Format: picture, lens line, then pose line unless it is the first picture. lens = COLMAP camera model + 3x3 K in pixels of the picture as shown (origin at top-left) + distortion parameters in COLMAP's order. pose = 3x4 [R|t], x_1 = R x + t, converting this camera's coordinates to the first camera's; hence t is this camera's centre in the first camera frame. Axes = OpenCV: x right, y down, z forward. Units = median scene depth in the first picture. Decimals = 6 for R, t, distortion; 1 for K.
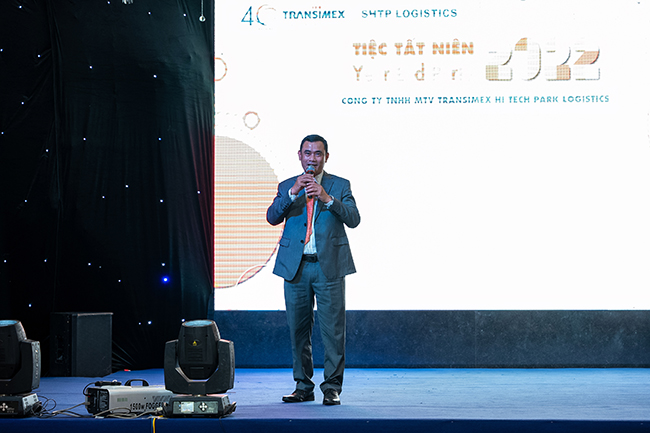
lens RADIAL K [[1332.4, 0, 327.0], [0, 1332.4, 219.8], [0, 0, 1]] dist [0.063142, 0.000000]
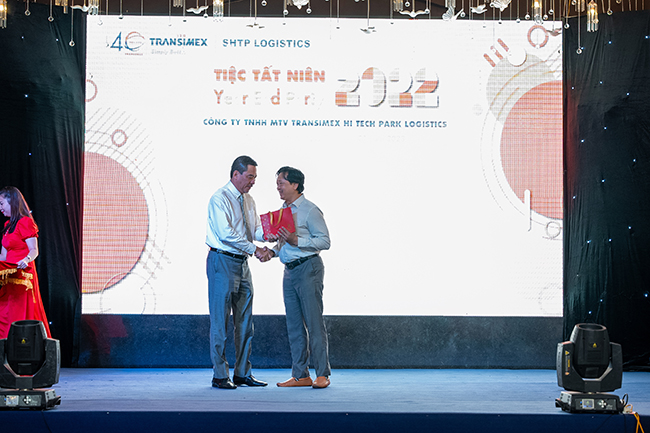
lens RADIAL K [[1233.9, 0, 347.2], [0, 1233.9, 216.9], [0, 0, 1]] dist [0.044935, 0.000000]
pose [[0.998182, 0.012493, 0.058966, 0.070732], [-0.011465, 0.999777, -0.017740, 0.004856], [-0.059175, 0.017032, 0.998102, -0.010537]]
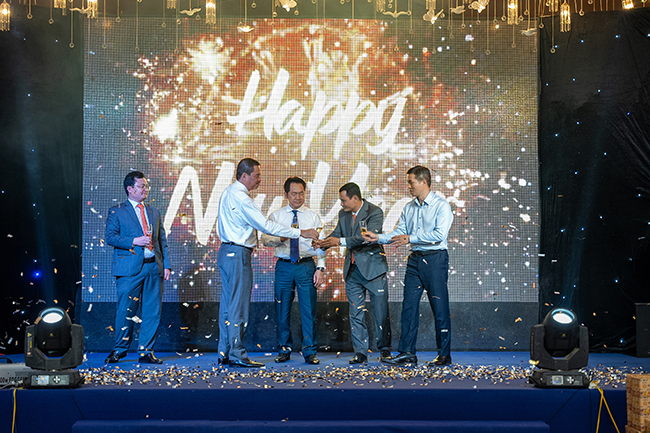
lens RADIAL K [[1332.4, 0, 326.0], [0, 1332.4, 214.4], [0, 0, 1]] dist [0.063142, 0.000000]
pose [[0.997596, 0.006648, 0.068982, 0.044368], [-0.006591, 0.999978, -0.001047, -0.006303], [-0.068988, 0.000590, 0.997617, -0.149429]]
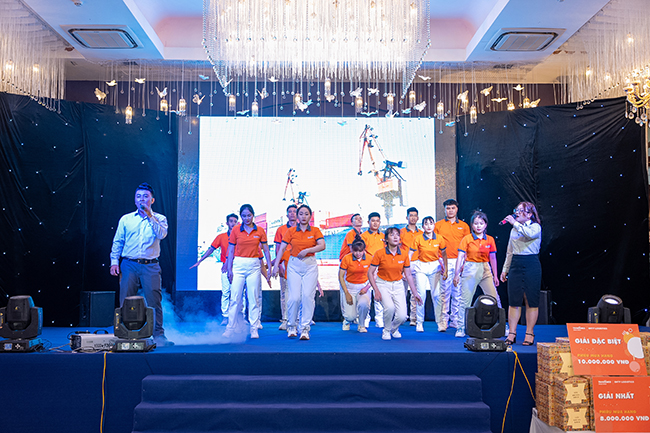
lens RADIAL K [[643.4, 0, 326.6], [0, 643.4, 219.9], [0, 0, 1]] dist [0.007667, 0.000000]
pose [[0.998223, 0.006607, 0.059218, 0.070802], [-0.004062, 0.999067, -0.042992, 0.008144], [-0.059447, 0.042675, 0.997319, 0.100157]]
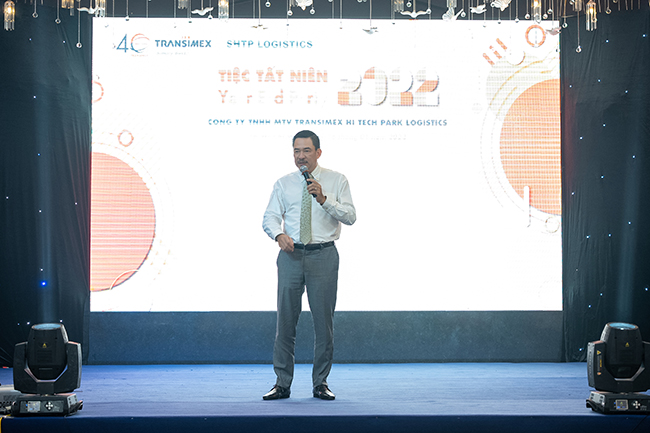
lens RADIAL K [[1125.3, 0, 320.5], [0, 1125.3, 215.6], [0, 0, 1]] dist [0.037450, 0.000000]
pose [[0.997479, 0.004727, 0.070798, 0.038651], [-0.003775, 0.999901, -0.013580, 0.000892], [-0.070855, 0.013279, 0.997398, 0.064457]]
